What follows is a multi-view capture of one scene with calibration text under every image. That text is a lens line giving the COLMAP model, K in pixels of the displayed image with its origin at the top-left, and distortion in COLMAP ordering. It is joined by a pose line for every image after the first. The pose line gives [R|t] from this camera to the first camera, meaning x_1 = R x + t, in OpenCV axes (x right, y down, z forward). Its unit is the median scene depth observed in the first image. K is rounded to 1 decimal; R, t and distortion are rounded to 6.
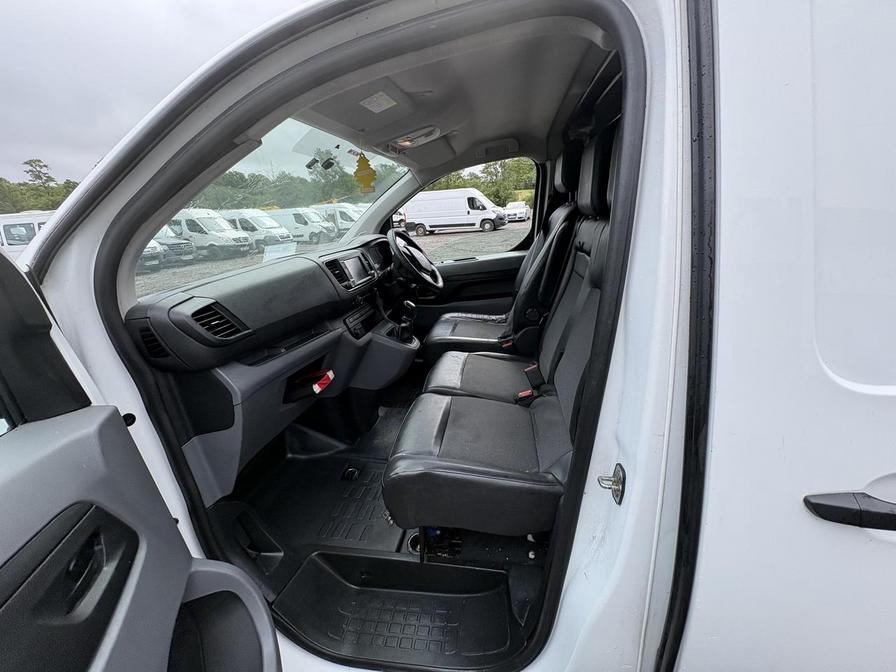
lens RADIAL K [[353.3, 0, 448.5], [0, 353.3, 333.4], [0, 0, 1]] dist [0.002327, 0.000146]
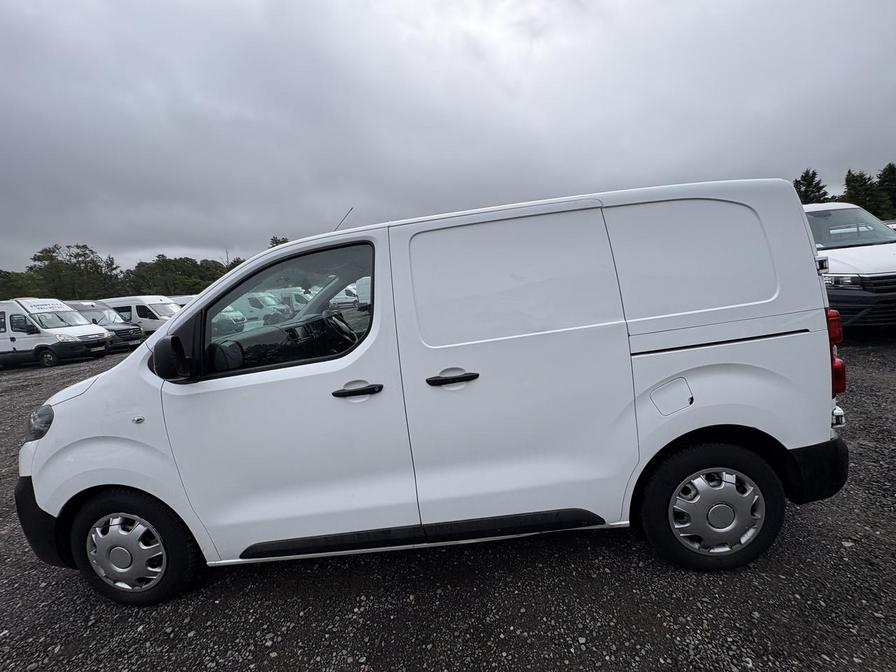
lens RADIAL K [[356.4, 0, 448.0], [0, 356.4, 336.0], [0, 0, 1]] dist [0.001091, -0.000530]
pose [[0.992747, -0.034261, 0.115235, 0.206808], [0.057288, 0.977521, -0.202905, 0.191673], [-0.105693, 0.208034, 0.972394, -0.650751]]
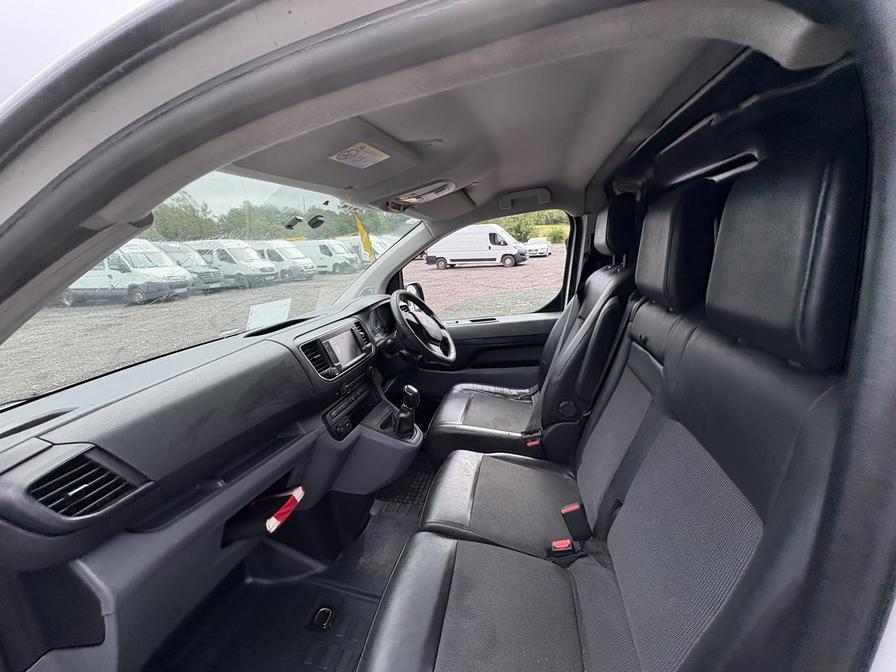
lens RADIAL K [[353.3, 0, 448.5], [0, 353.3, 333.4], [0, 0, 1]] dist [0.002327, 0.000146]
pose [[0.998084, 0.032260, -0.052797, 0.010067], [-0.036602, 0.995838, -0.083463, -0.120686], [0.049885, 0.085235, 0.995111, 0.164786]]
